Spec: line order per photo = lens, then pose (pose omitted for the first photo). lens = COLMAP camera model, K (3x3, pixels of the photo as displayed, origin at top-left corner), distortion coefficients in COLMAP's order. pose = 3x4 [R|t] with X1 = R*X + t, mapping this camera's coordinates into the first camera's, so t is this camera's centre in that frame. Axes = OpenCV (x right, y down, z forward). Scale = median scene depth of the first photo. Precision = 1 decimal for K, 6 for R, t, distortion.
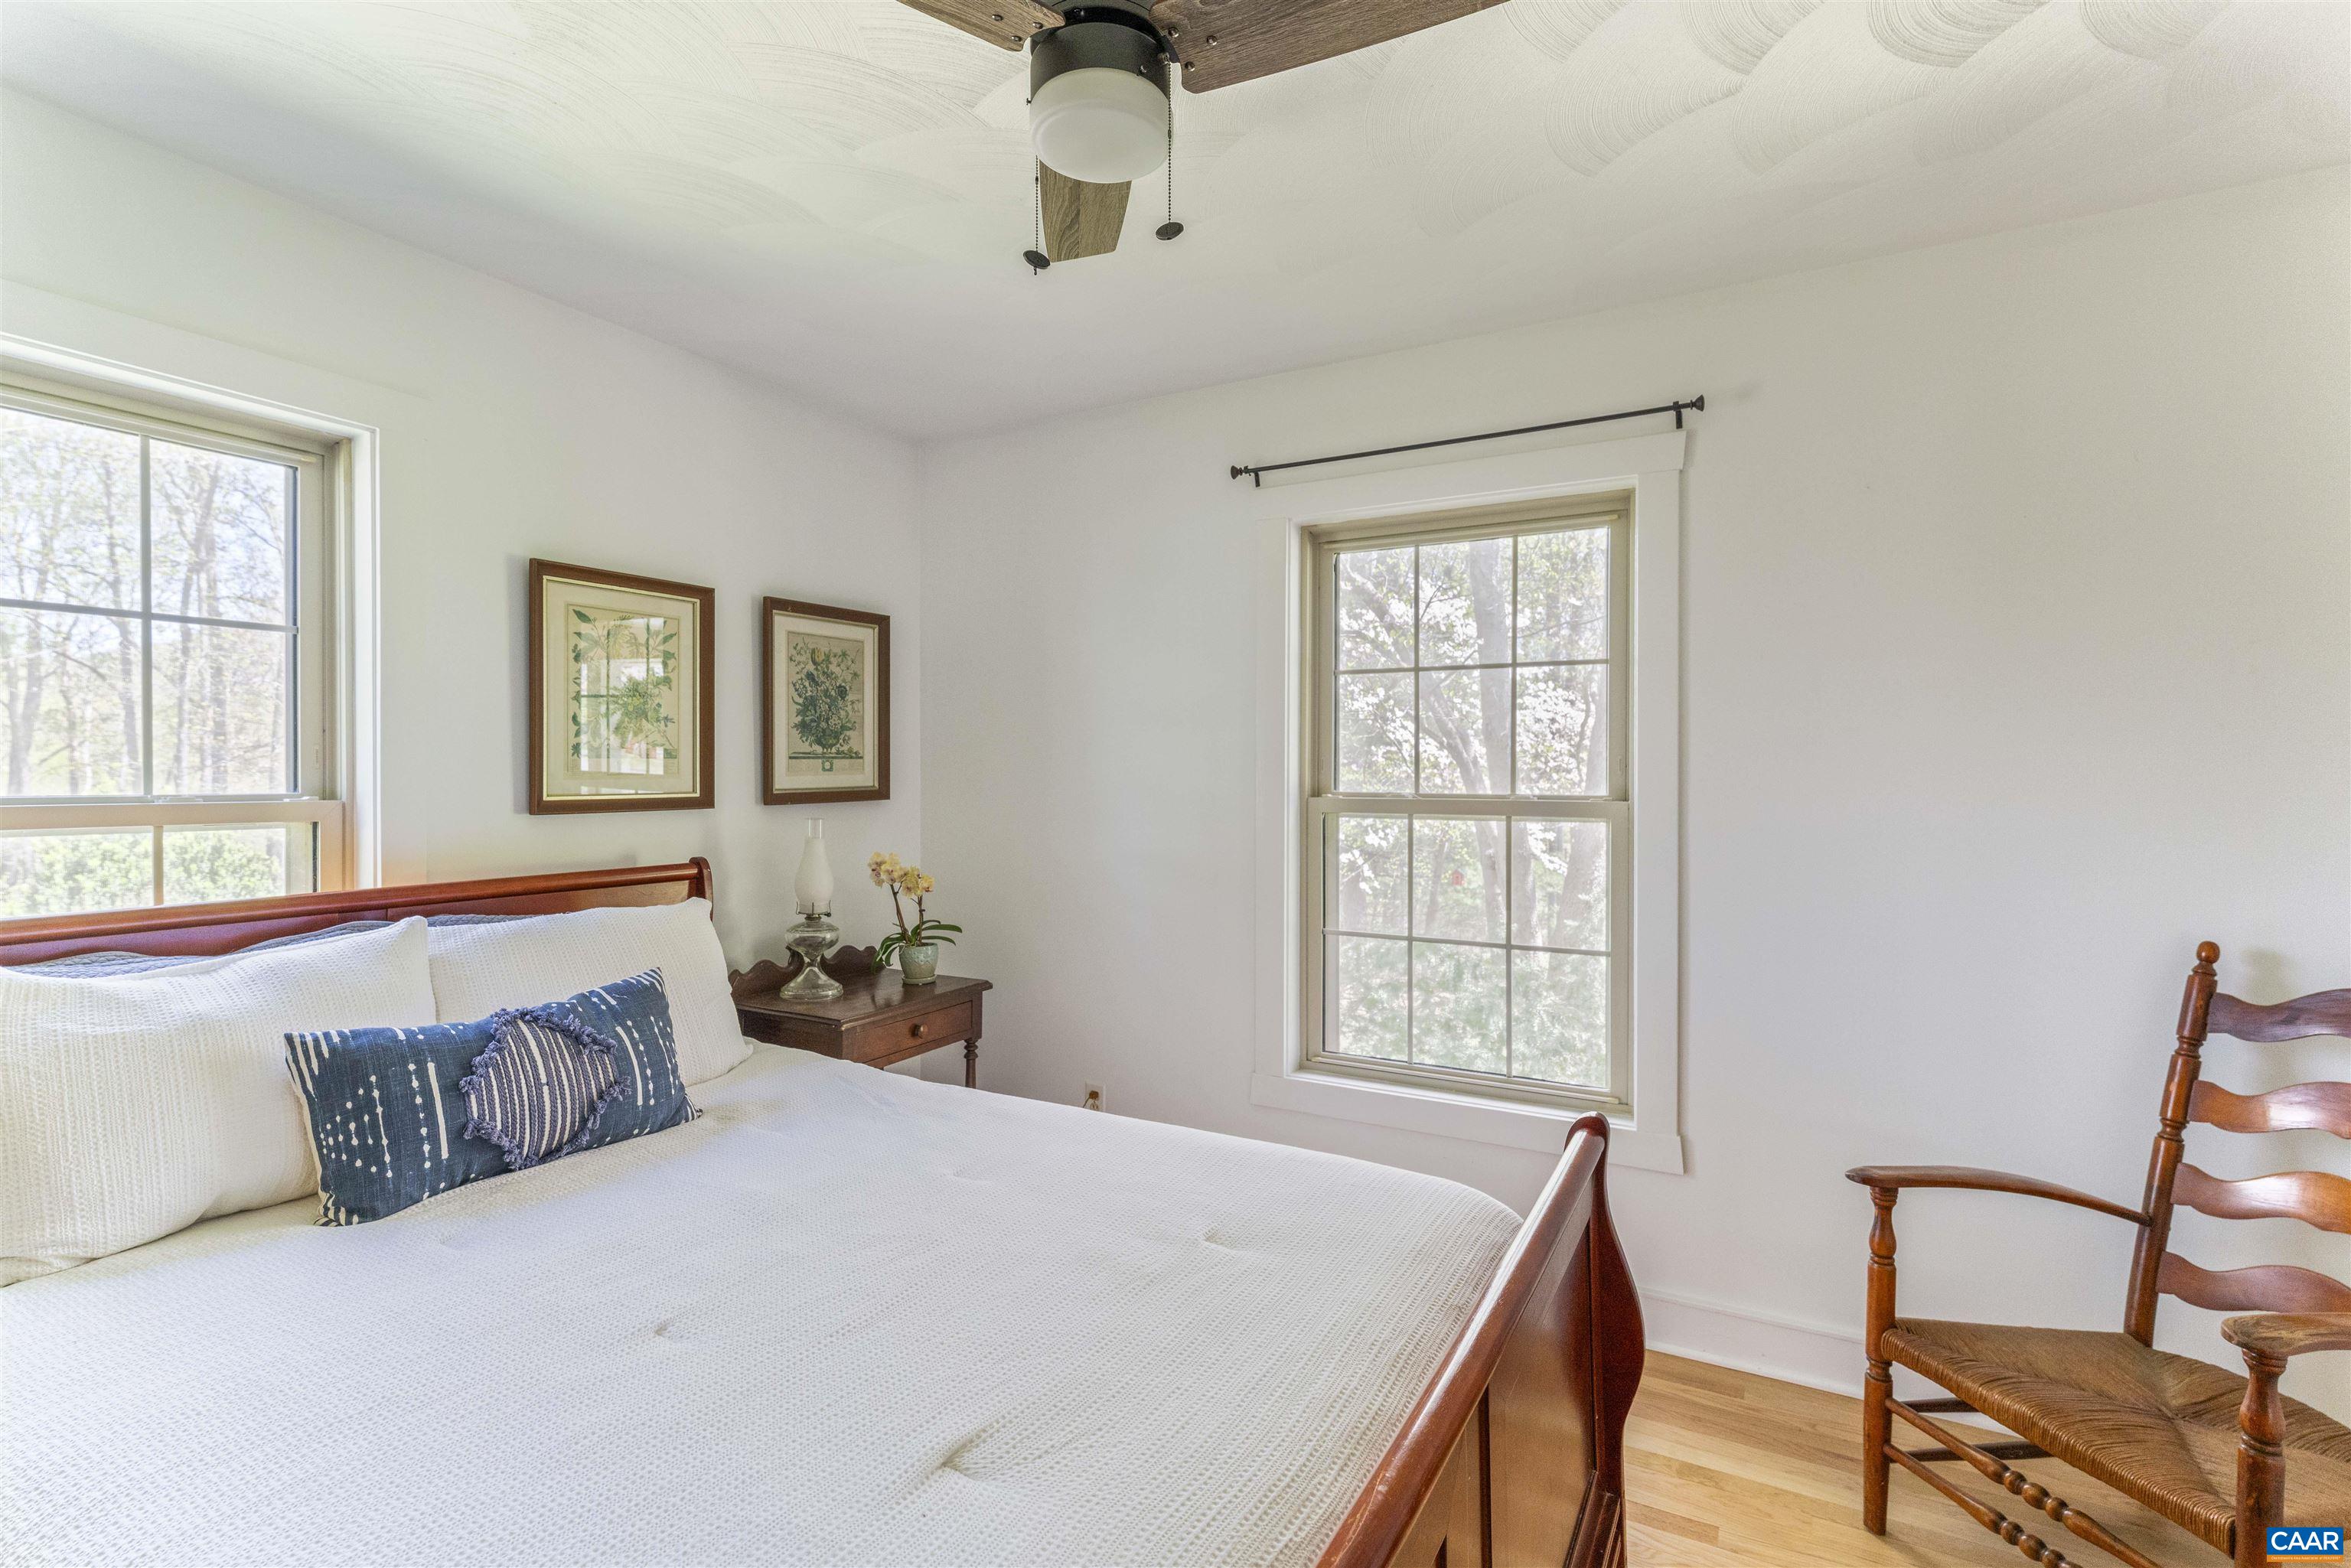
lens RADIAL K [[1094.7, 0, 1169.7], [0, 1094.7, 762.0], [0, 0, 1]] dist [-0.002882, -0.000566]
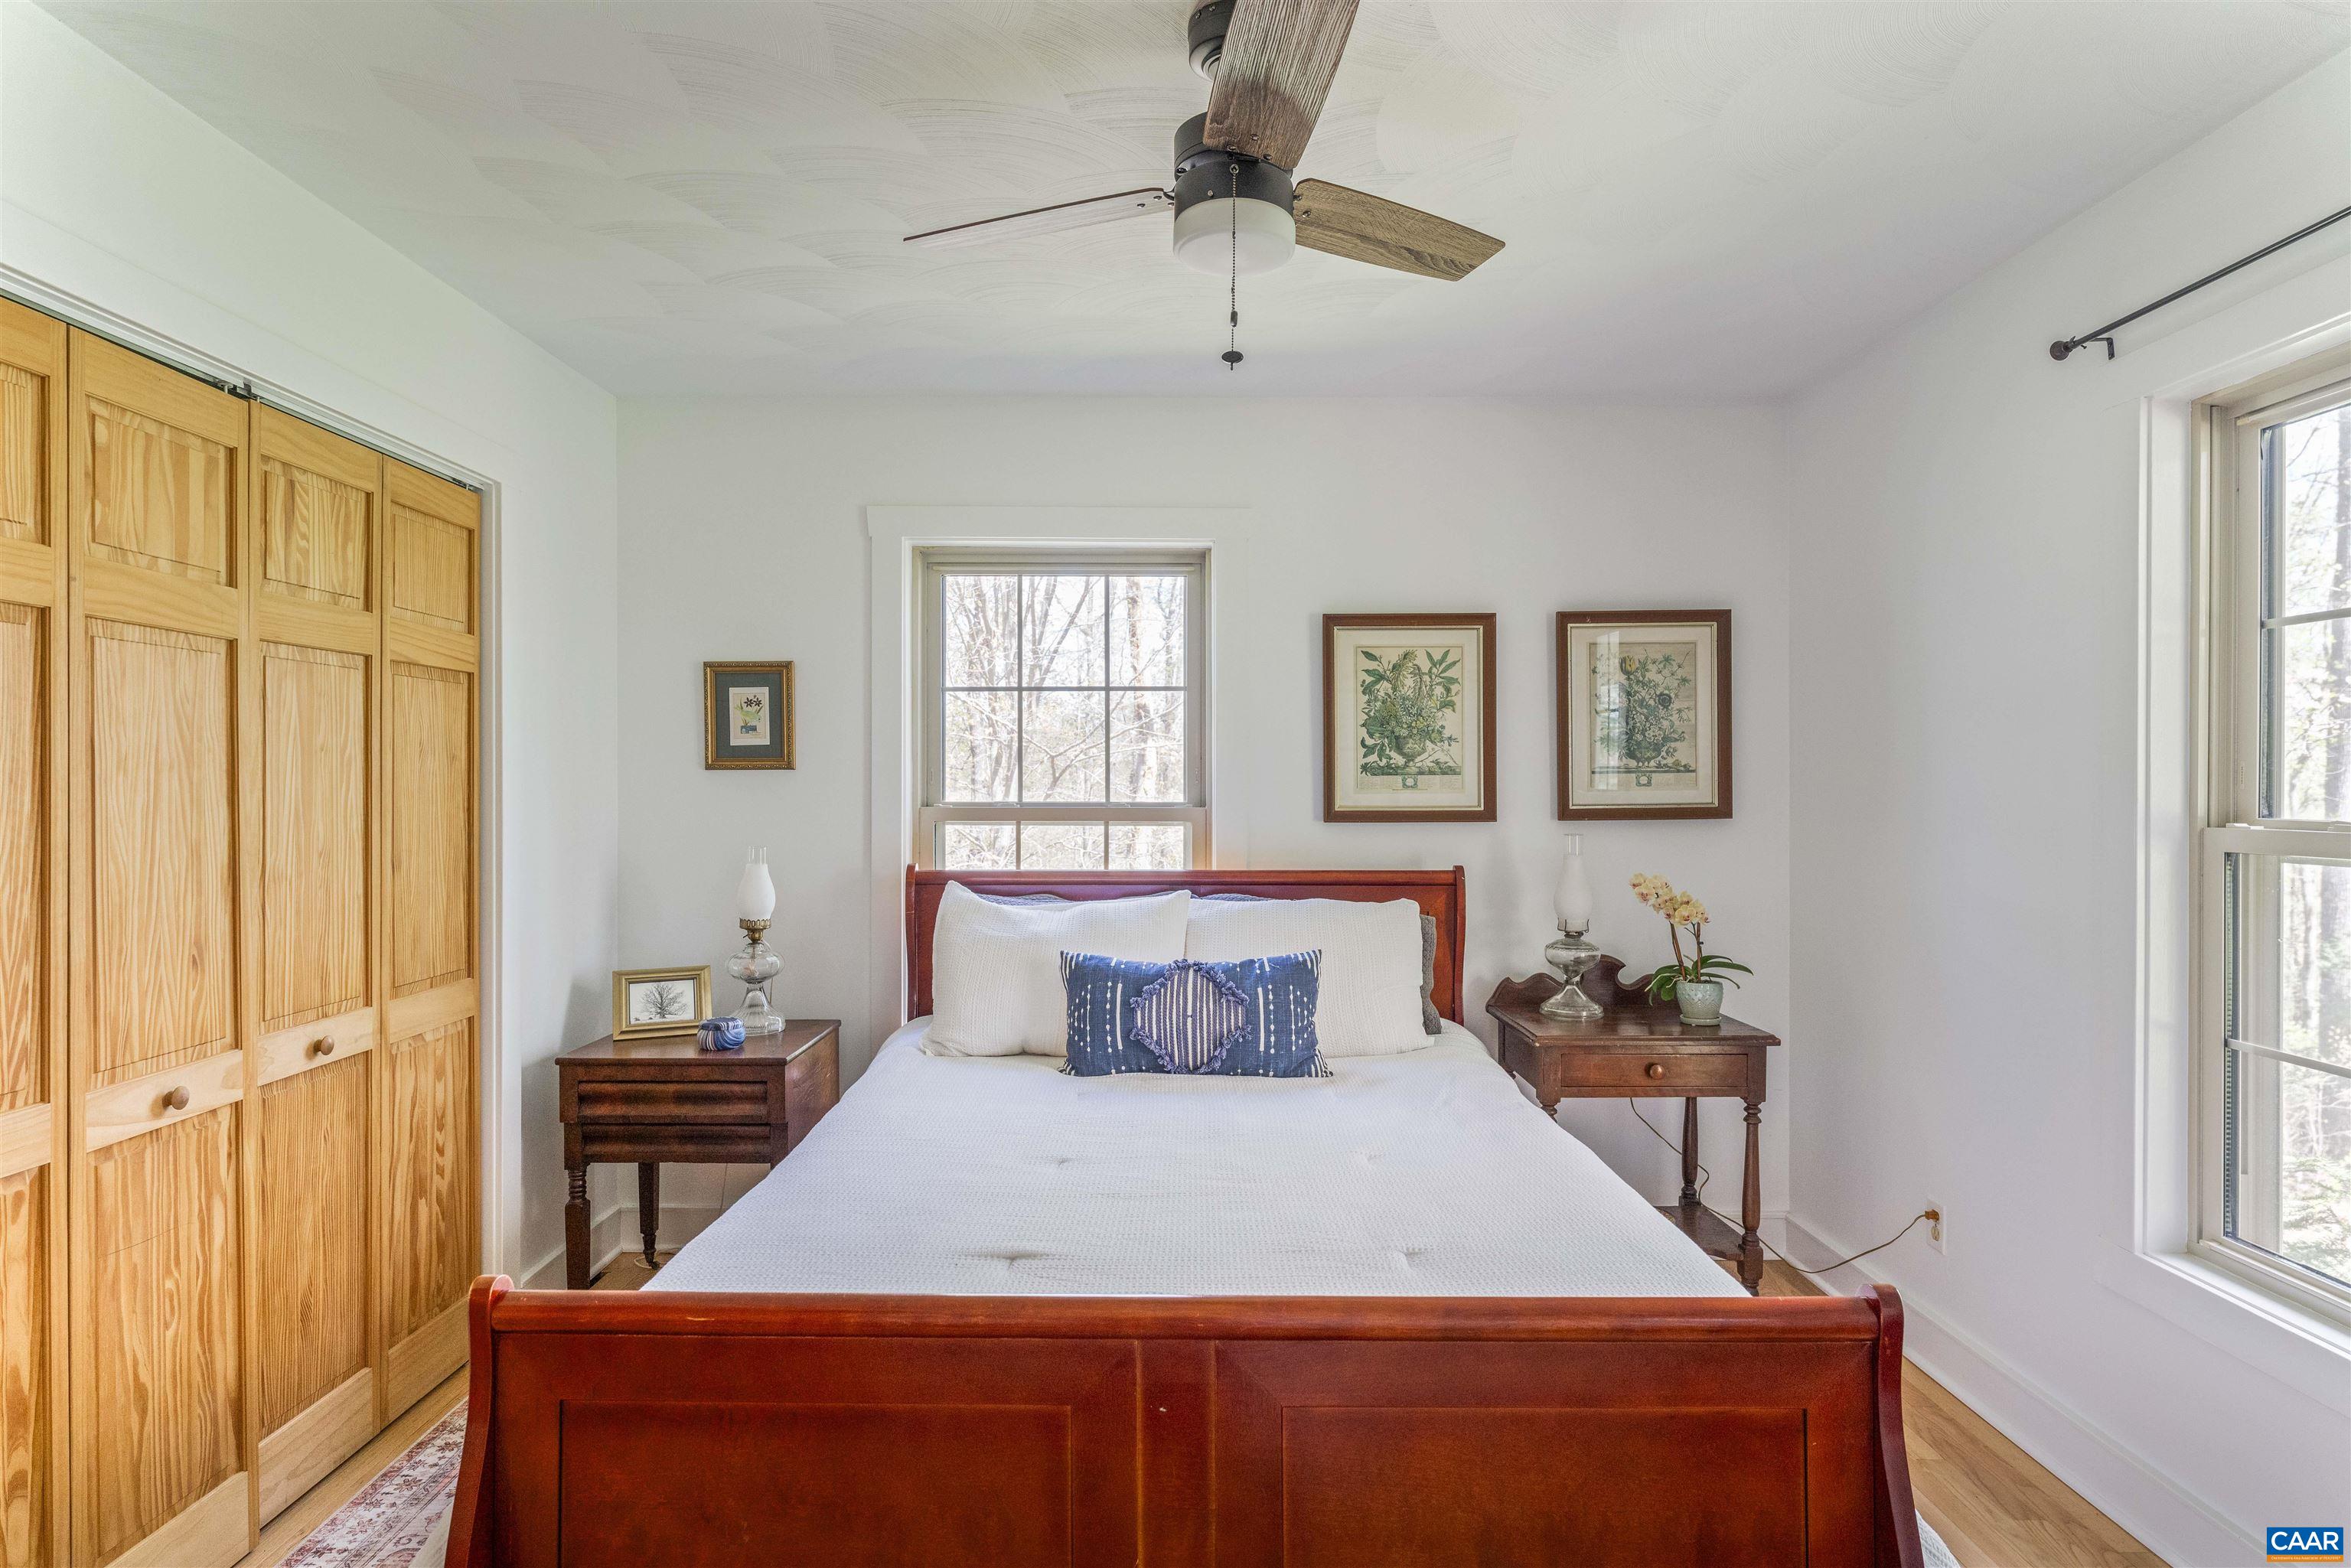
lens RADIAL K [[1285.9, 0, 1168.7], [0, 1285.9, 773.0], [0, 0, 1]] dist [-0.002331, -0.001641]
pose [[0.473843, -0.009631, -0.880557, 0.543750], [0.009667, 0.999937, -0.005734, -0.000597], [0.880556, -0.005796, 0.473906, 0.140436]]
